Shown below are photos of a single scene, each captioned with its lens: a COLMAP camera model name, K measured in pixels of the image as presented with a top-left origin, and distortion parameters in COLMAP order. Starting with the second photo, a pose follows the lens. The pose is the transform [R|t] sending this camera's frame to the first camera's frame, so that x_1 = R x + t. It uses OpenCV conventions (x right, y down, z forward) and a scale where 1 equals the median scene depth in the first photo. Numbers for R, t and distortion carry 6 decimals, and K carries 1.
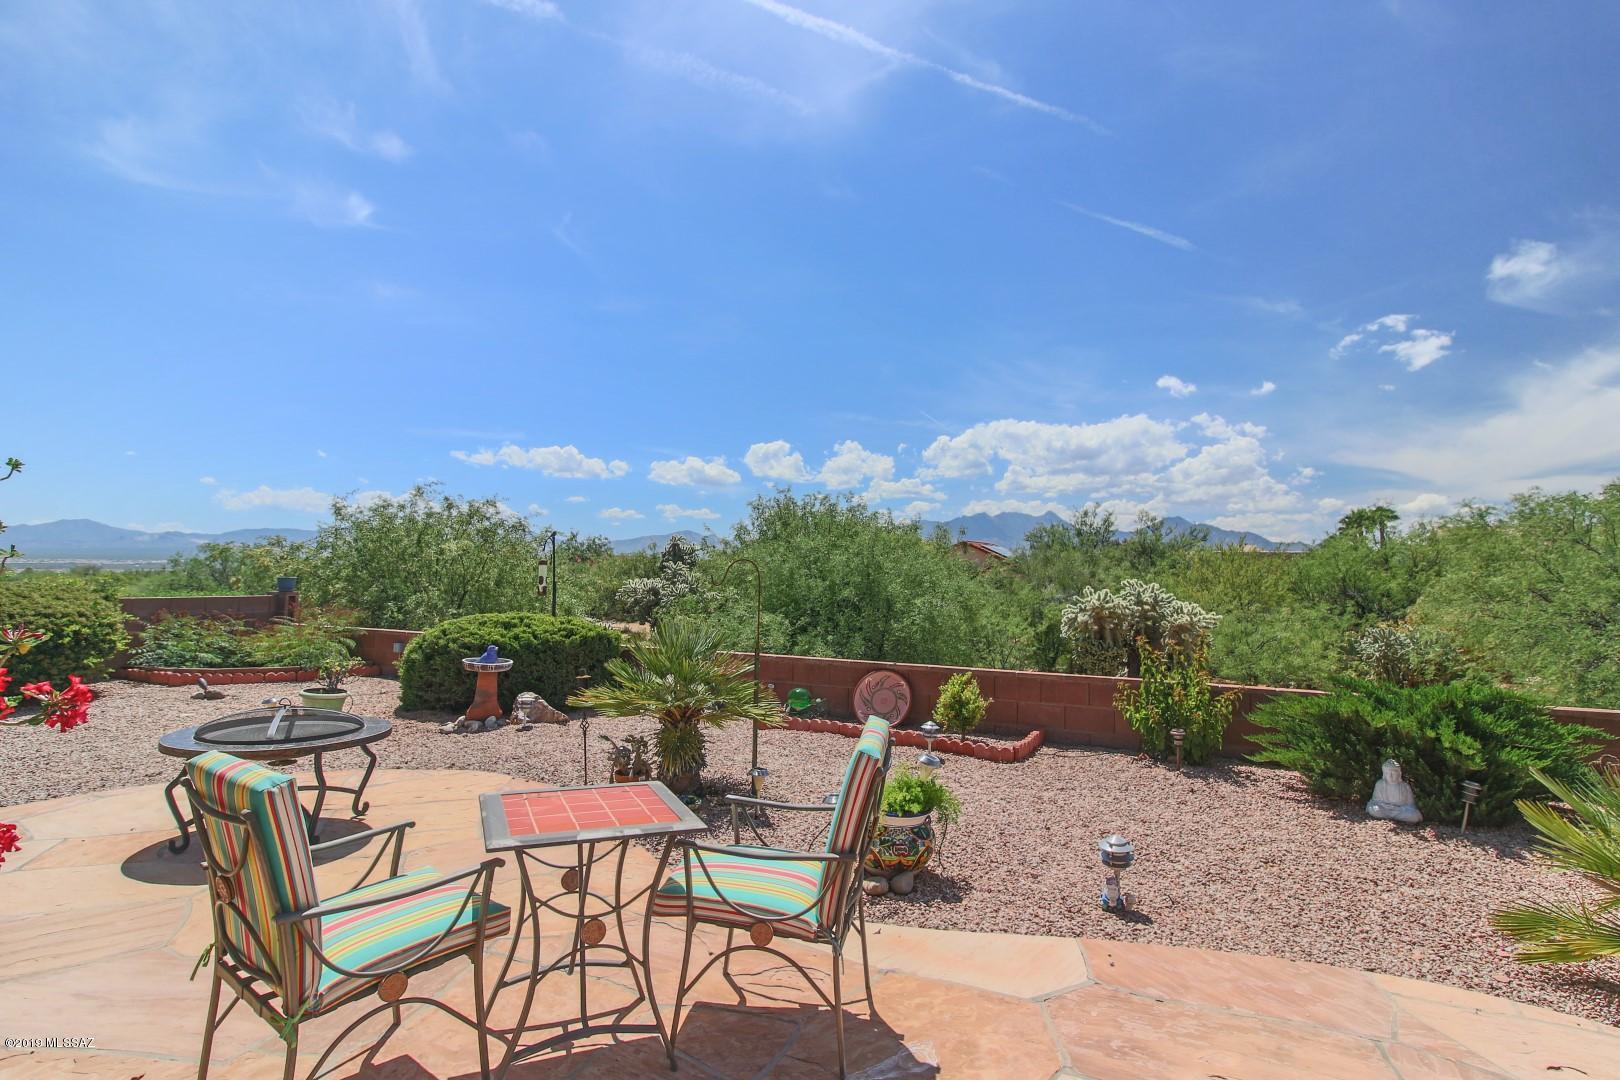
lens RADIAL K [[819.6, 0, 810.1], [0, 819.6, 512.1], [0, 0, 1]] dist [0.016155, -0.000486]
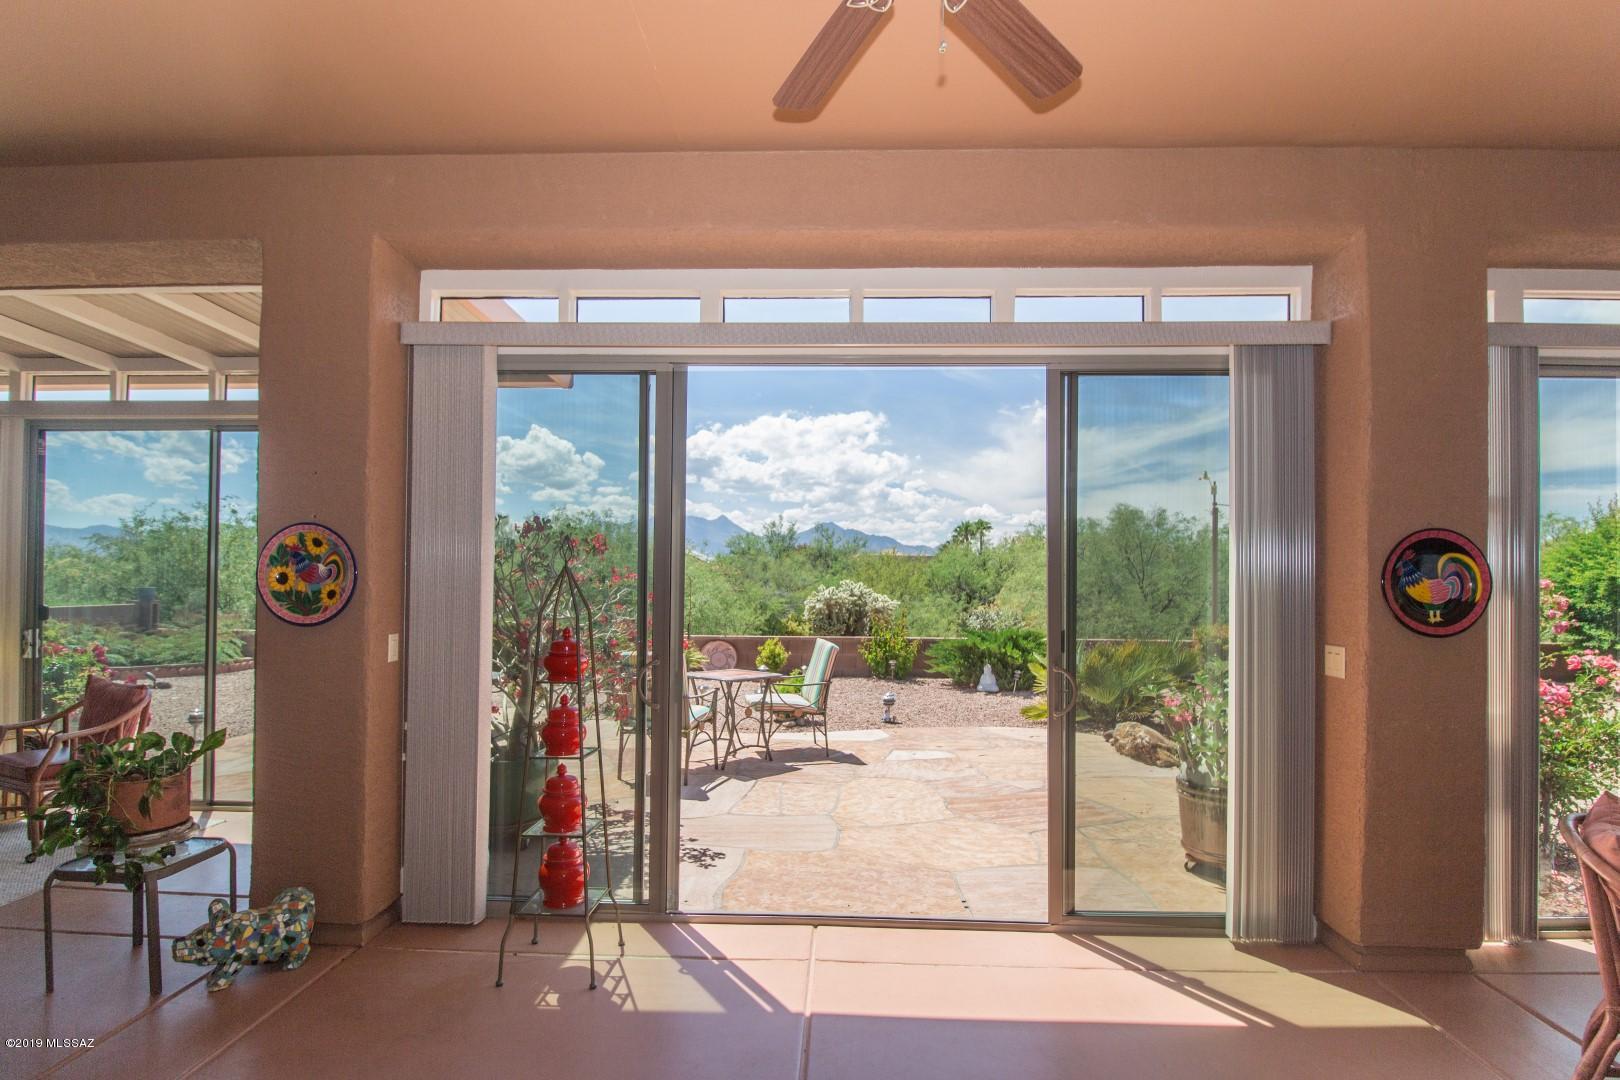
lens RADIAL K [[765.6, 0, 803.3], [0, 765.6, 561.3], [0, 0, 1]] dist [0.002090, -0.000022]
pose [[0.929467, -0.003171, 0.368891, -0.231346], [-0.018044, 0.998376, 0.054044, -0.031316], [-0.368463, -0.056888, 0.927900, -0.318592]]
